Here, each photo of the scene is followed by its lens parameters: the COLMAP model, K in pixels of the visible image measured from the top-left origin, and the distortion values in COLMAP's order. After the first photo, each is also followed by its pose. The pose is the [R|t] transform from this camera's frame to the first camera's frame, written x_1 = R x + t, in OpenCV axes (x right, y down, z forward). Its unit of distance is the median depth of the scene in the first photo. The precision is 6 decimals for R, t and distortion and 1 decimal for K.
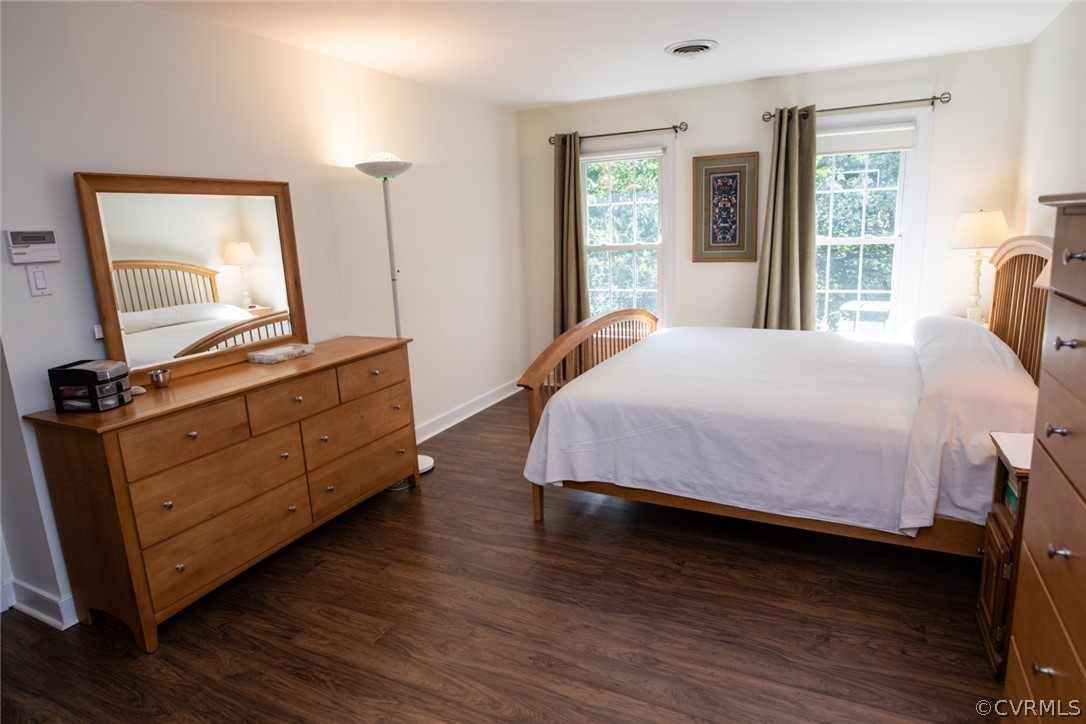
lens RADIAL K [[626.0, 0, 539.7], [0, 626.0, 361.0], [0, 0, 1]] dist [-0.022859, 0.000940]
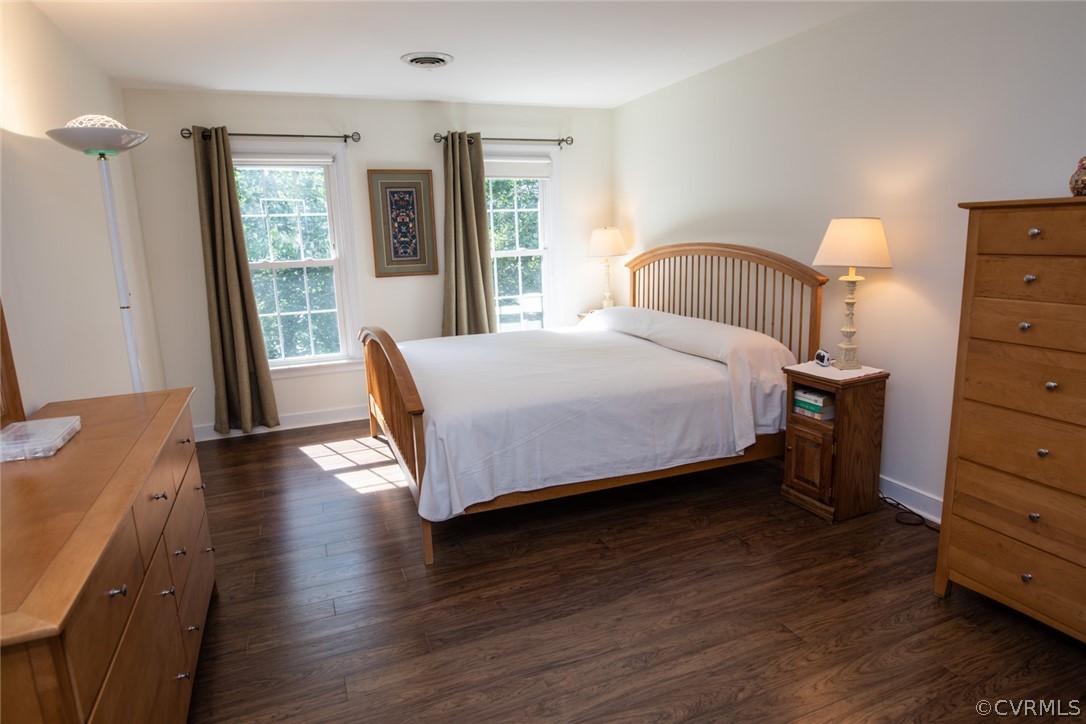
lens RADIAL K [[626.0, 0, 539.4], [0, 626.0, 363.5], [0, 0, 1]] dist [-0.022859, 0.000940]
pose [[0.659956, -0.133496, 0.739349, -0.370339], [0.159961, 0.986491, 0.035336, -0.022046], [-0.734078, 0.094947, 0.672395, 0.195237]]
